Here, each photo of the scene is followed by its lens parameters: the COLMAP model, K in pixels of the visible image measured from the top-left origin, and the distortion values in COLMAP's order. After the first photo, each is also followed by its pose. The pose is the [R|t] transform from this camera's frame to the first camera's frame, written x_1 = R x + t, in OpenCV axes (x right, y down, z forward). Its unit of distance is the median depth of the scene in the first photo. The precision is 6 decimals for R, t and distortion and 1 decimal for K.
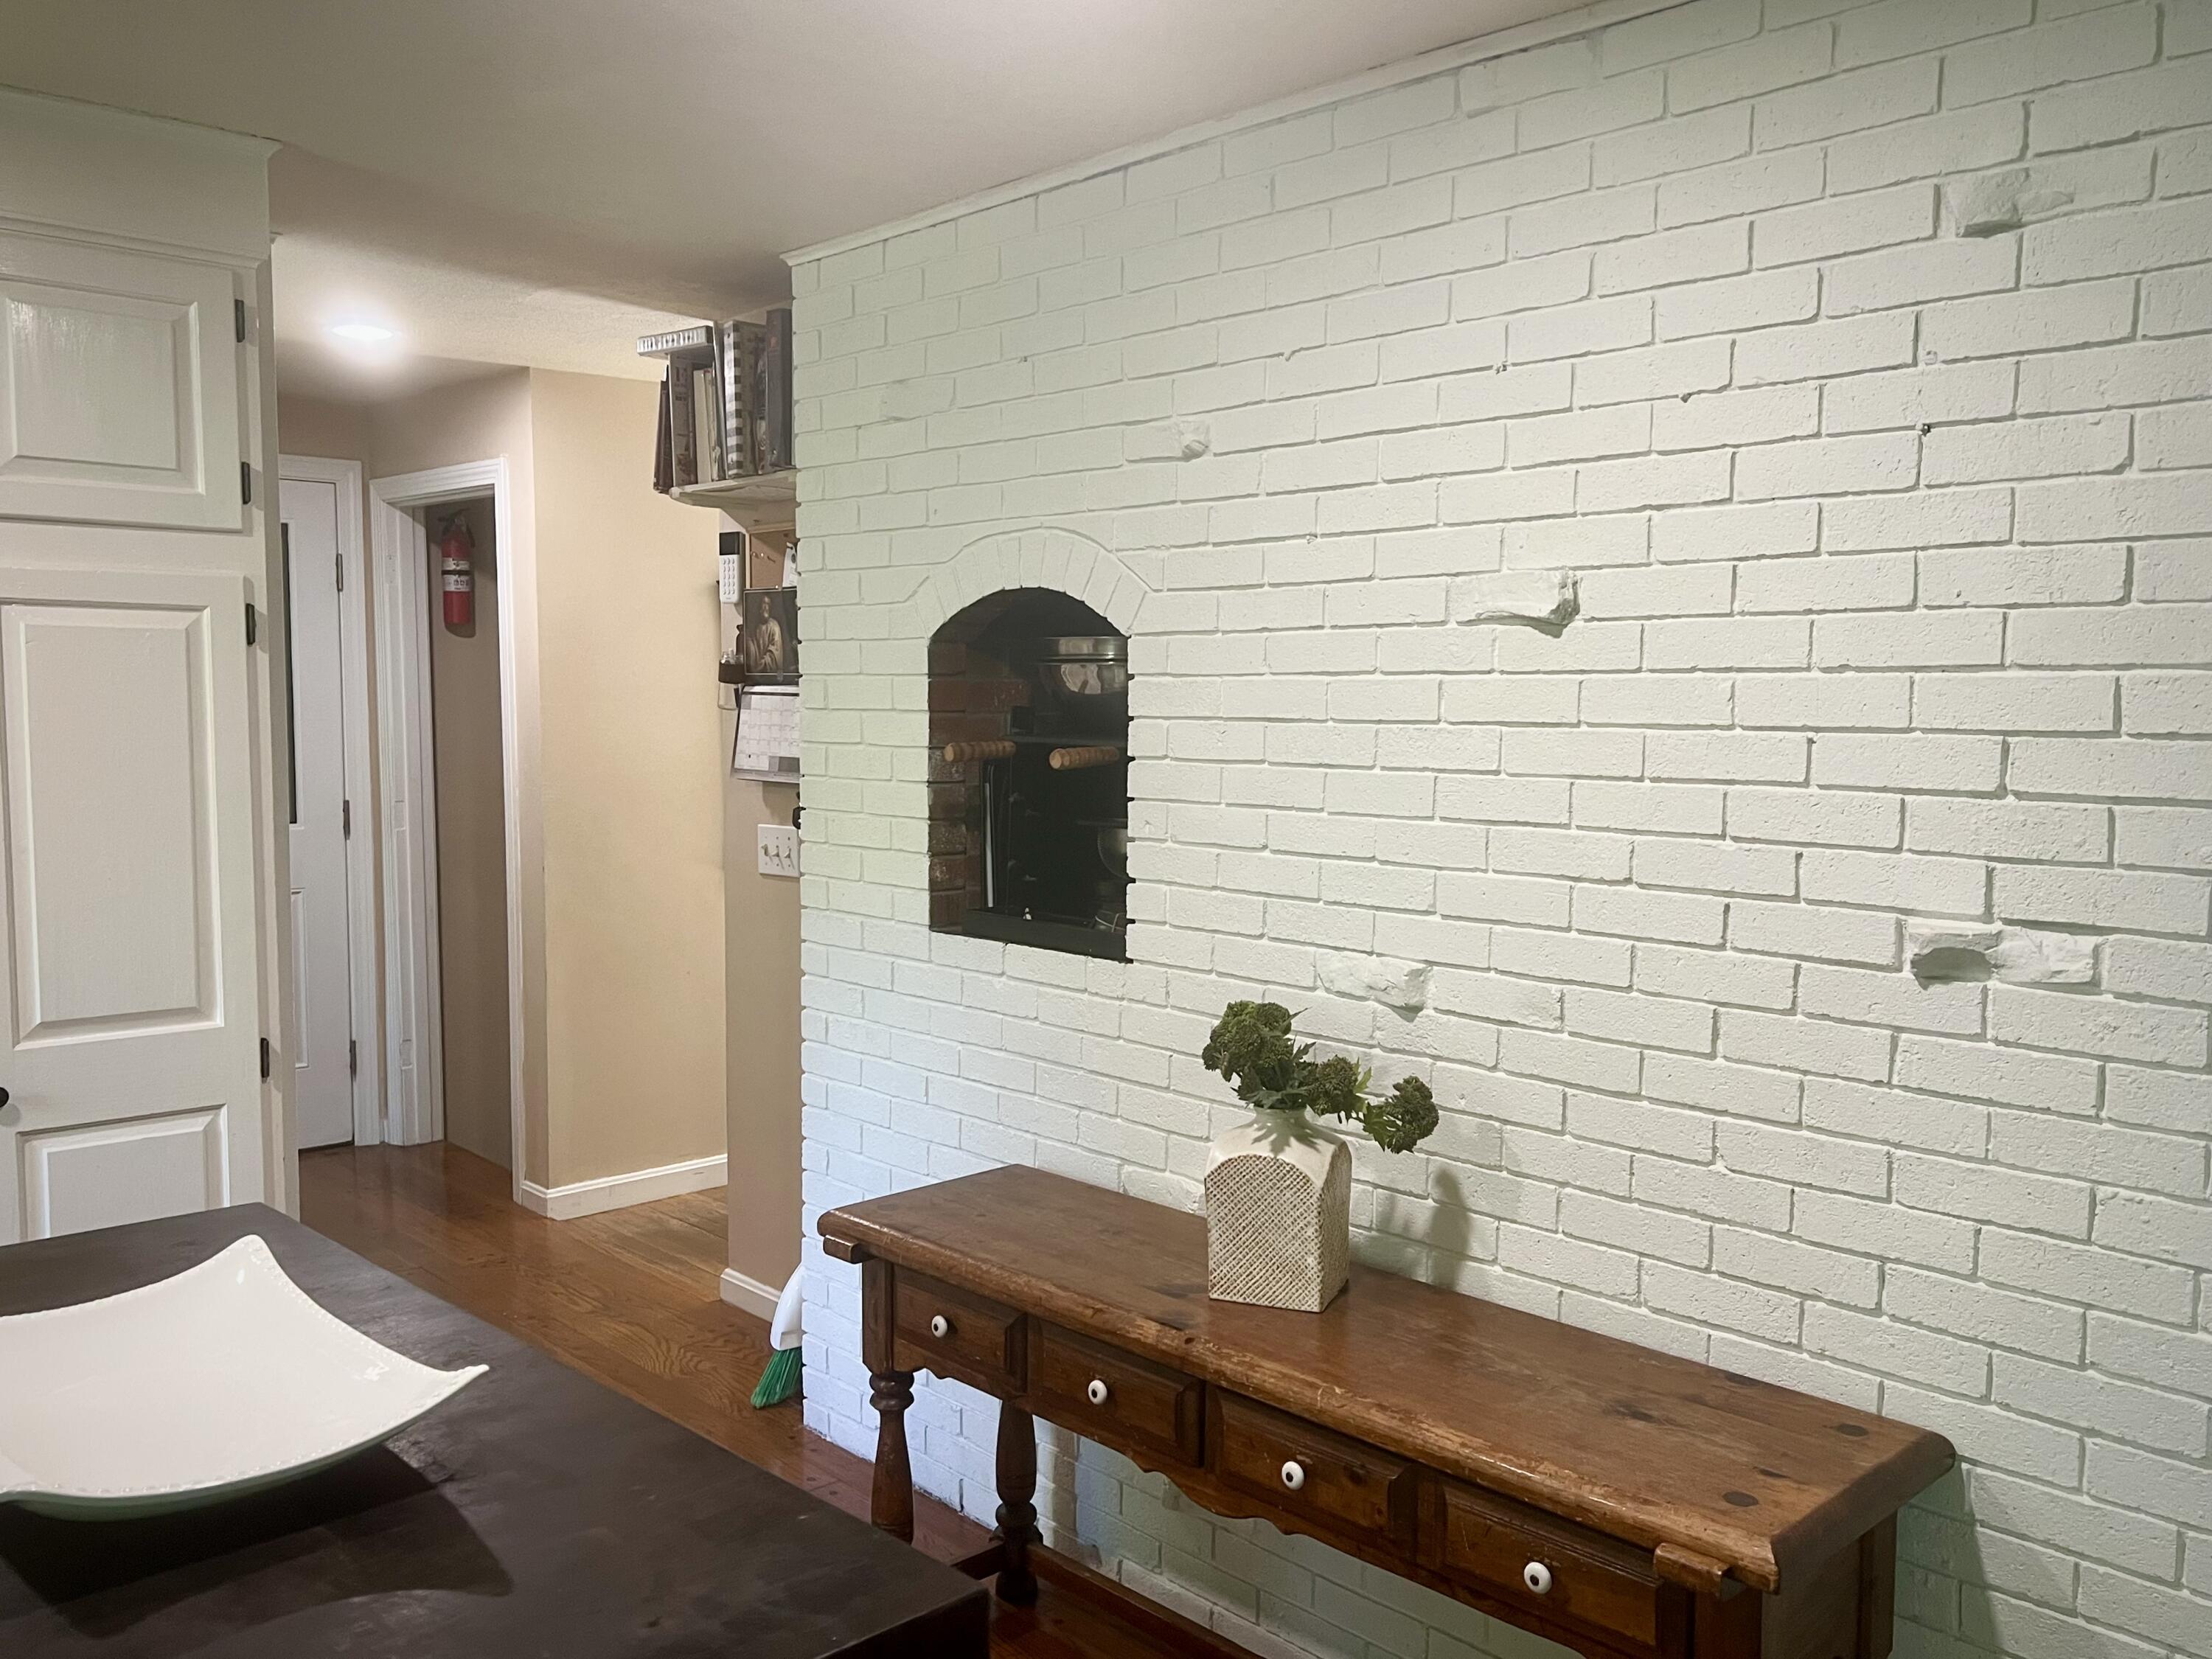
lens RADIAL K [[1853.5, 0, 1111.8], [0, 1853.5, 838.3], [0, 0, 1]] dist [0.030384, -0.014339]
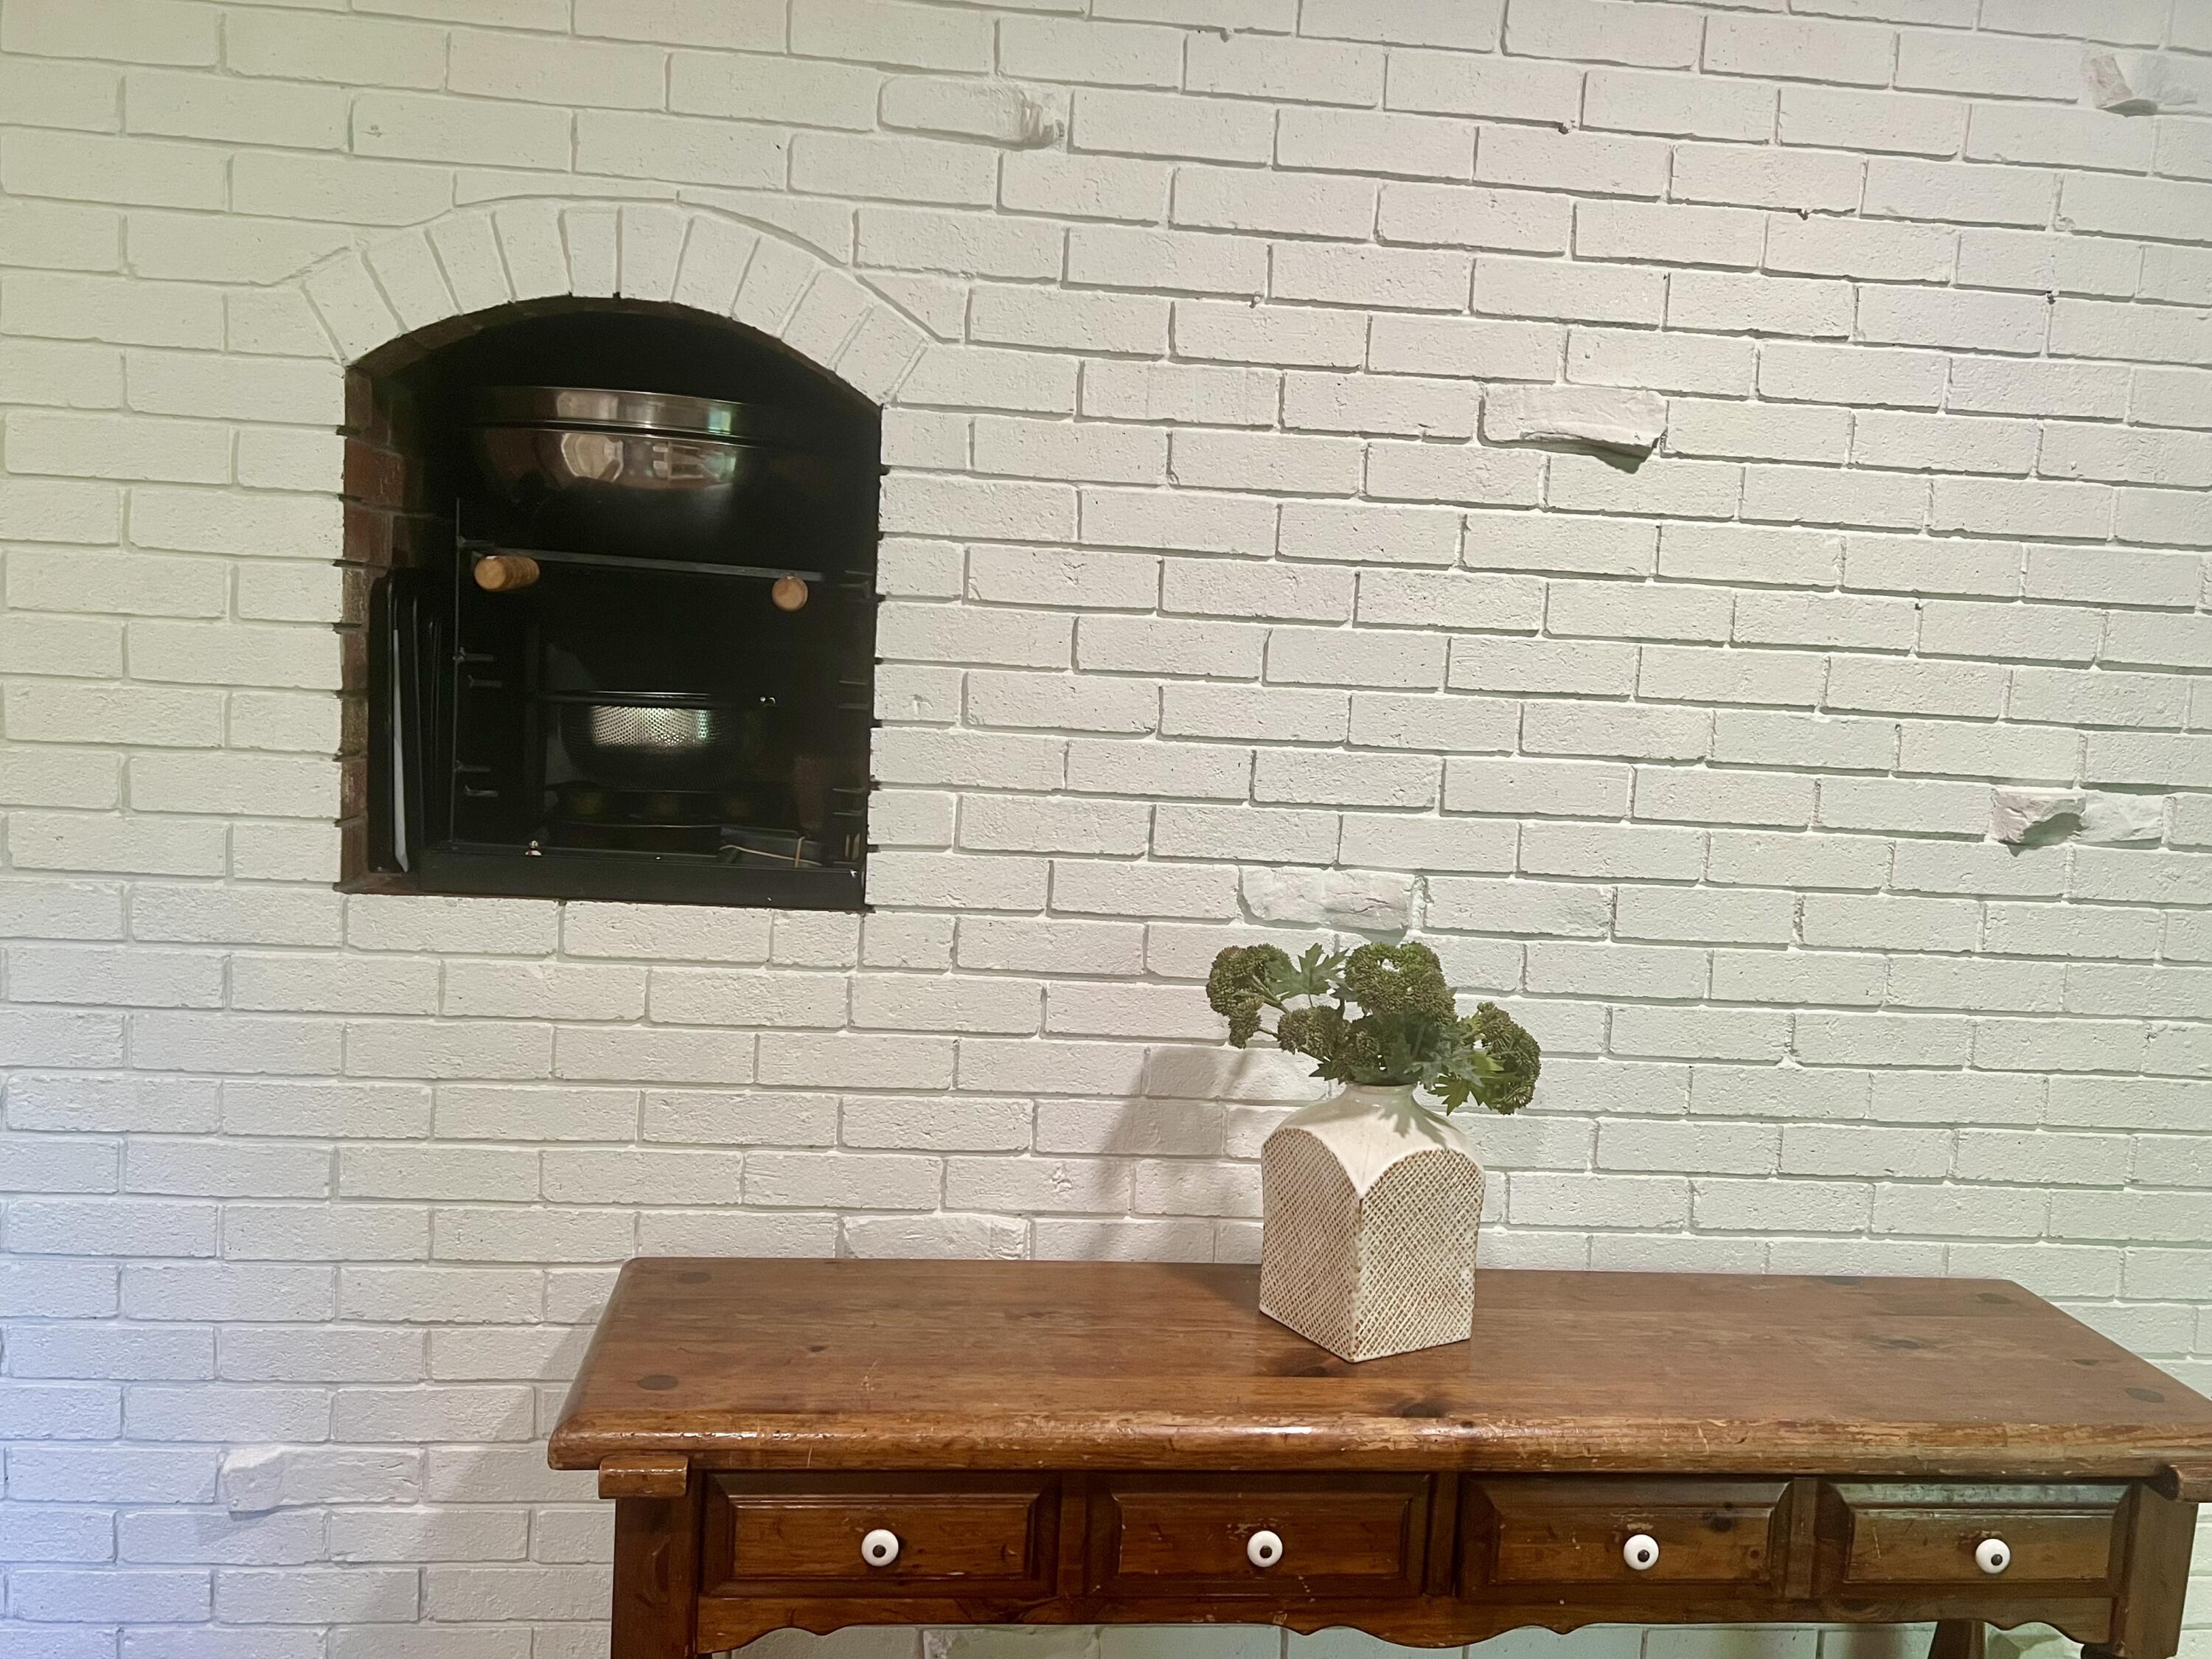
lens RADIAL K [[1853.5, 0, 1111.8], [0, 1853.5, 838.3], [0, 0, 1]] dist [0.030384, -0.014339]
pose [[0.596561, -0.058572, 0.800428, -0.581603], [0.011361, 0.997850, 0.064552, -0.000061], [-0.802488, -0.029416, 0.595943, 0.679271]]
